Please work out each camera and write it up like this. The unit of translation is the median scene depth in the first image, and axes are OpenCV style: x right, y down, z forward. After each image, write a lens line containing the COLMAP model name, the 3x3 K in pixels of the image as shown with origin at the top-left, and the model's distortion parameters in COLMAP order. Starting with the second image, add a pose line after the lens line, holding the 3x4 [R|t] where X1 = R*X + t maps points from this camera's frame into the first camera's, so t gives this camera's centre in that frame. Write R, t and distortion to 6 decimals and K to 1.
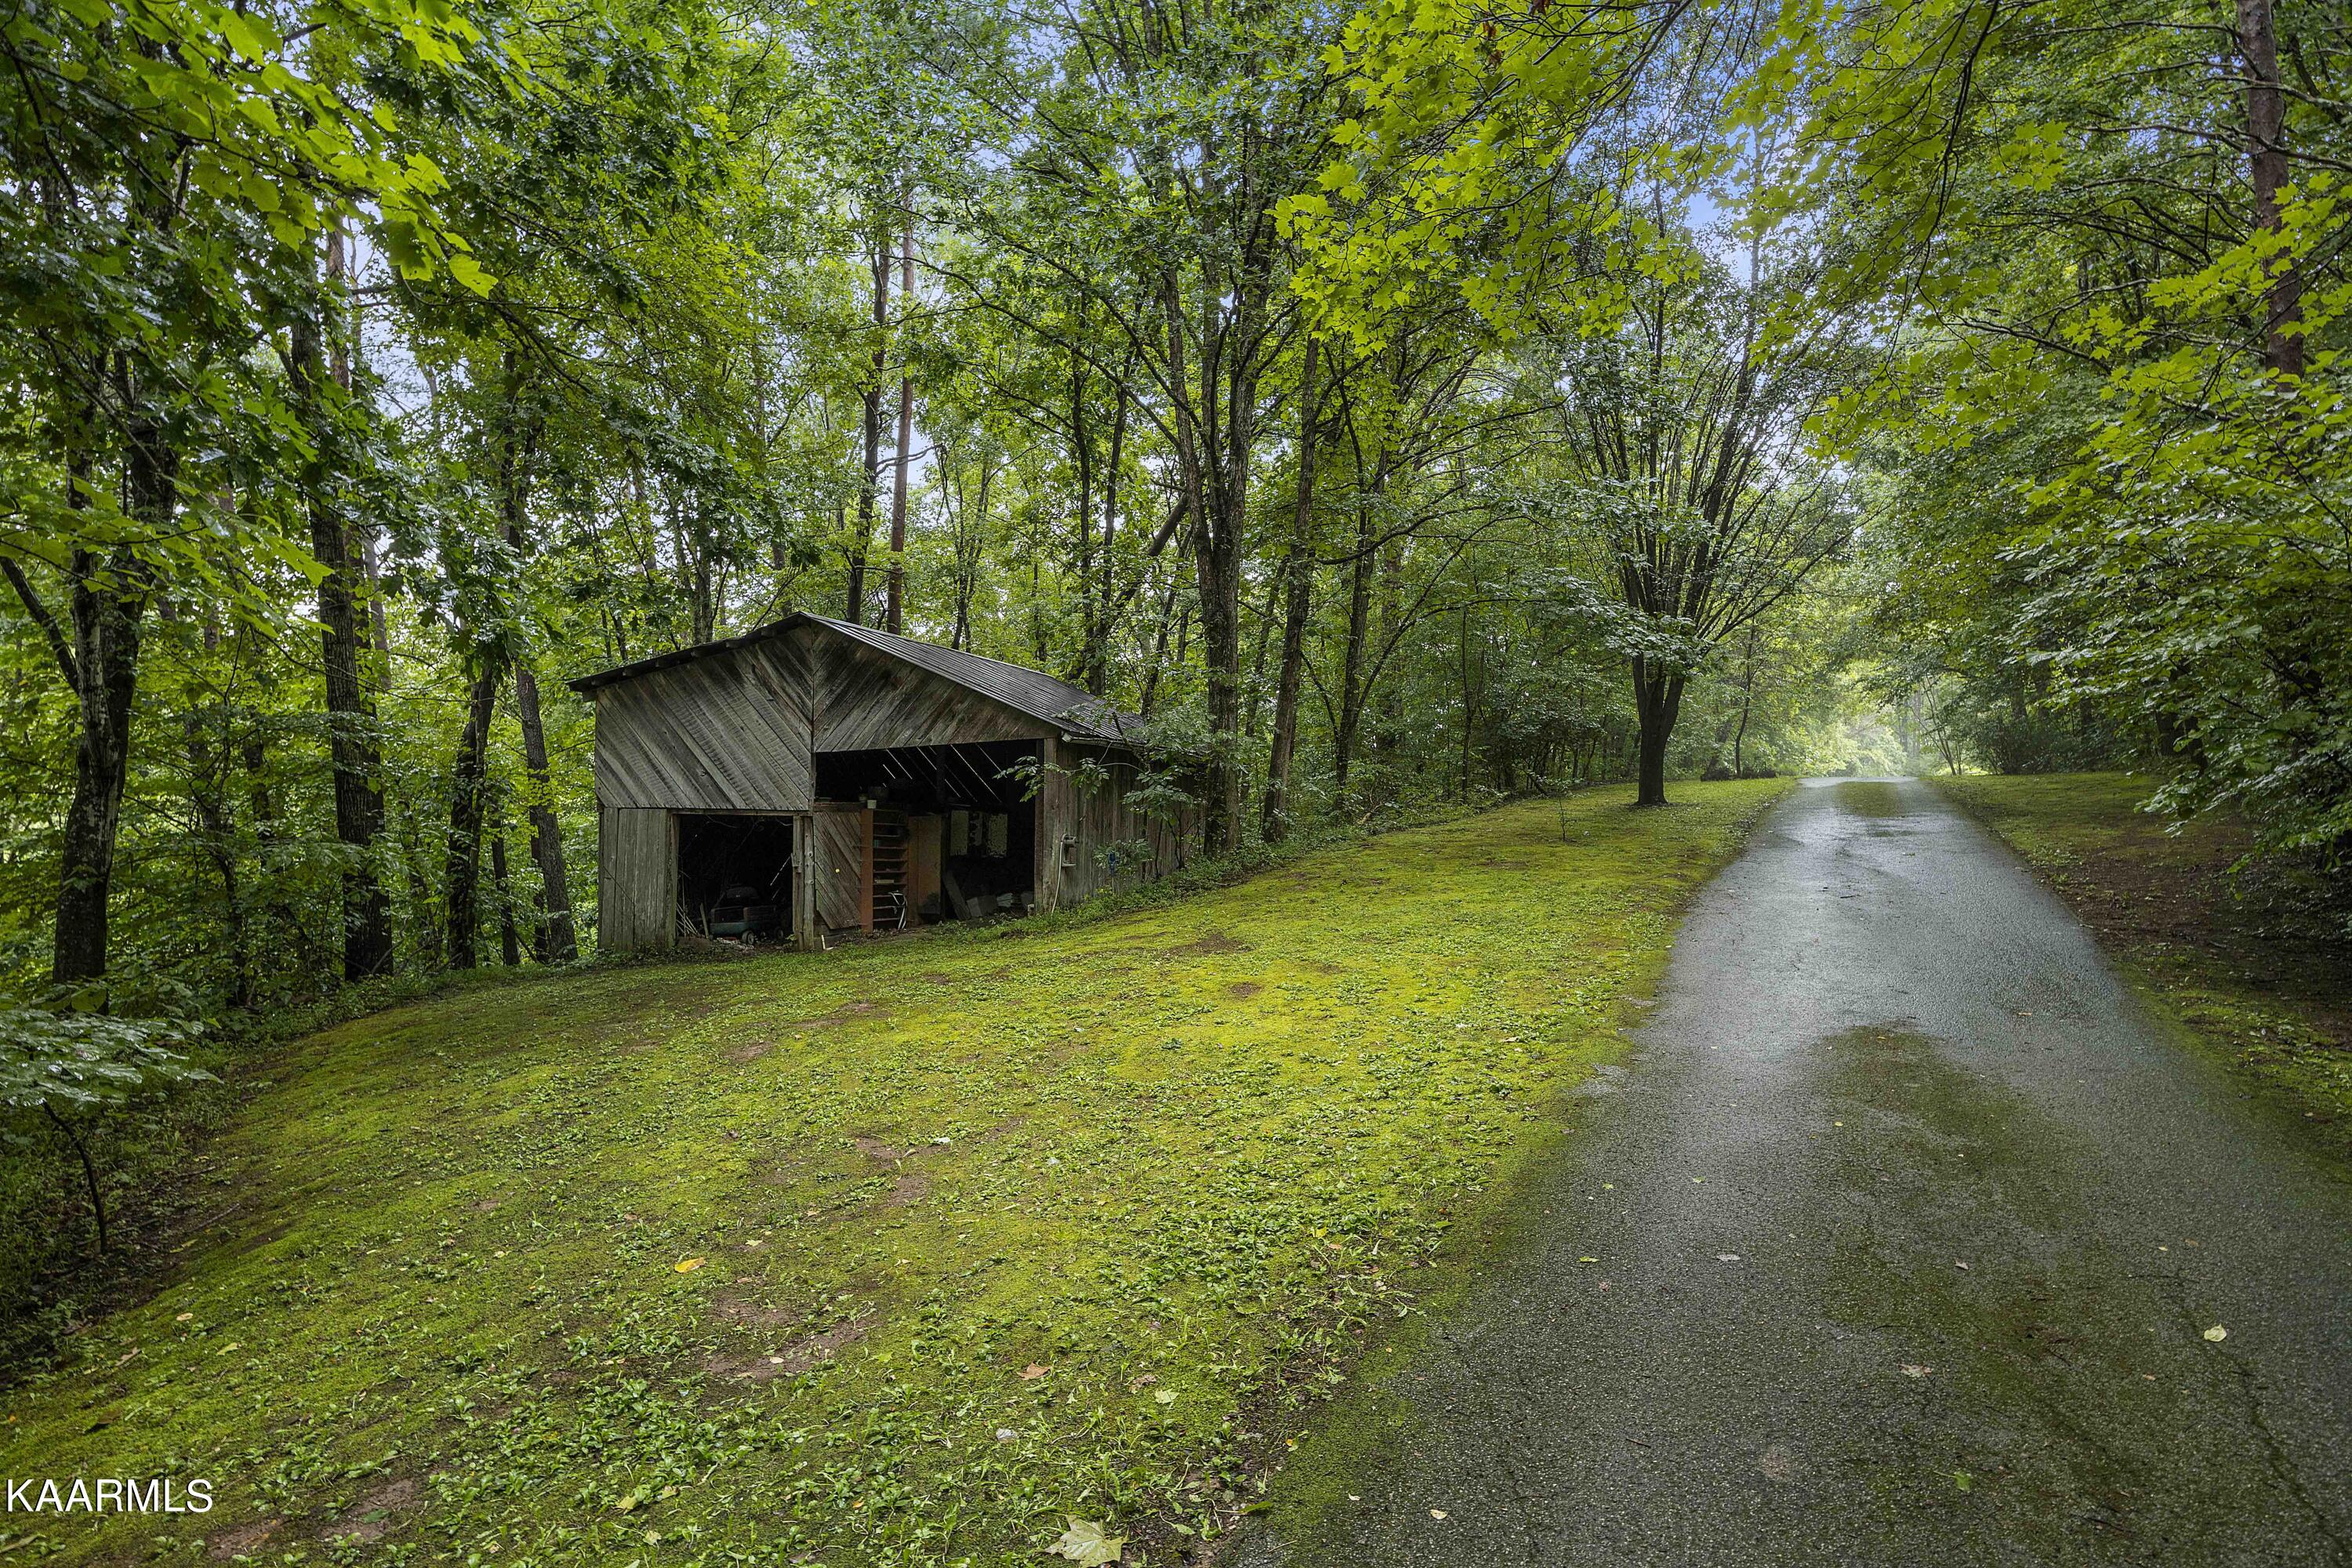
lens RADIAL K [[1096.5, 0, 1178.2], [0, 1096.5, 830.4], [0, 0, 1]] dist [-0.001060, -0.000025]
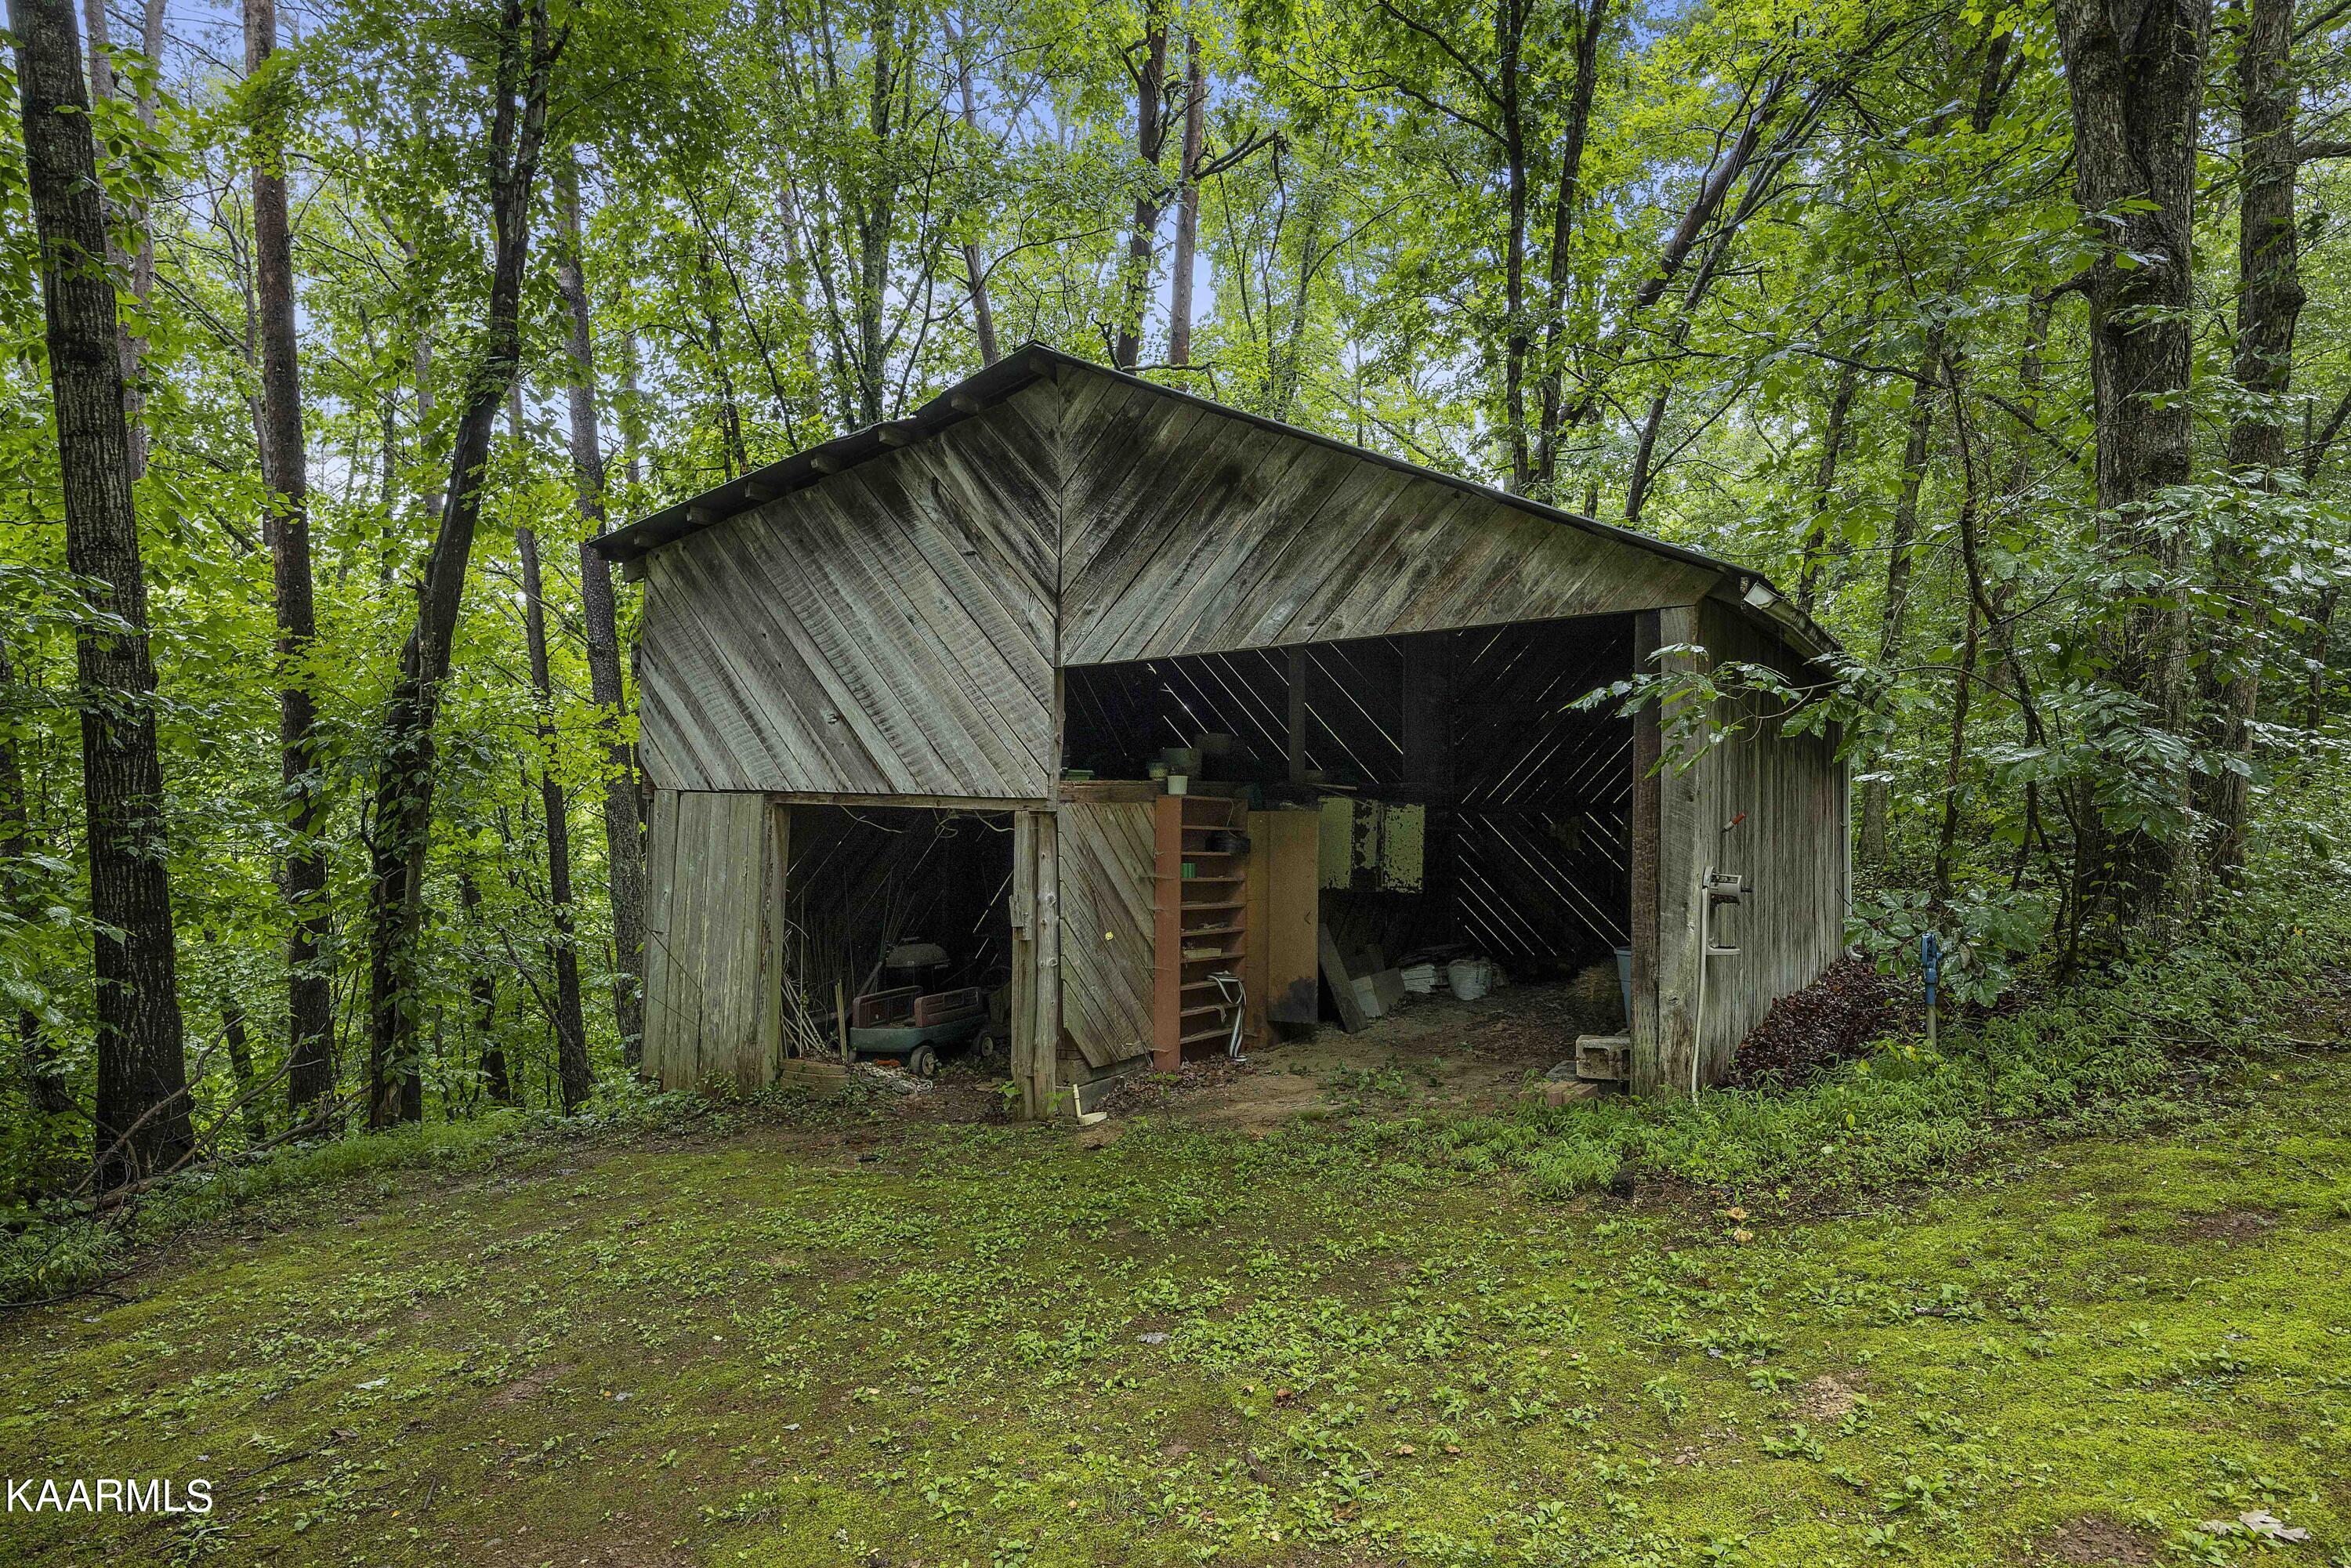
lens RADIAL K [[1354.1, 0, 1175.5], [0, 1354.1, 784.0], [0, 0, 1]] dist [0.001107, 0.000146]
pose [[0.976605, 0.001344, -0.215038, -0.165519], [-0.006876, 0.999664, -0.024982, -0.010259], [0.214932, 0.025877, 0.976286, 0.467012]]
